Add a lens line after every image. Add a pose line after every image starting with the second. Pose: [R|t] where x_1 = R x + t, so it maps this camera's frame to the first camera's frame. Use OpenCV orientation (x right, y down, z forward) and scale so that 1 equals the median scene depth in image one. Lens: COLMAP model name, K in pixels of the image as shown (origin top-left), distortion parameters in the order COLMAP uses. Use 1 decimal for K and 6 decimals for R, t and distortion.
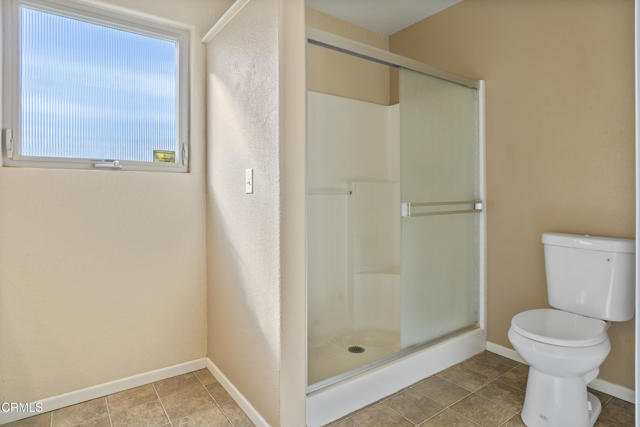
lens RADIAL K [[363.4, 0, 319.6], [0, 363.4, 198.6], [0, 0, 1]] dist [-0.002646, -0.000370]
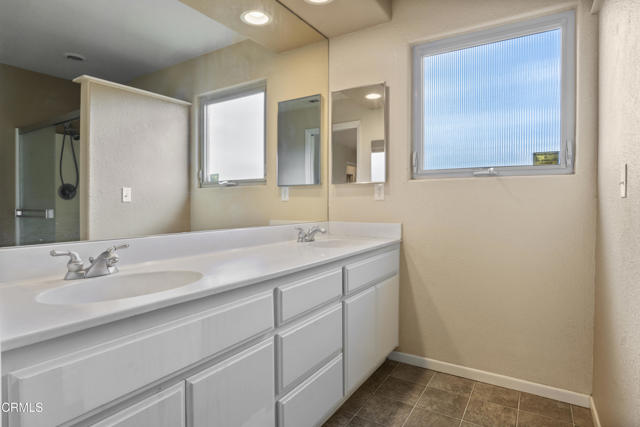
lens RADIAL K [[351.6, 0, 318.5], [0, 351.6, 208.0], [0, 0, 1]] dist [-0.002796, -0.000733]
pose [[0.389470, 0.020930, -0.920801, 0.190746], [-0.008464, 0.999781, 0.019146, -0.001541], [0.921000, 0.000337, 0.389562, 0.130591]]
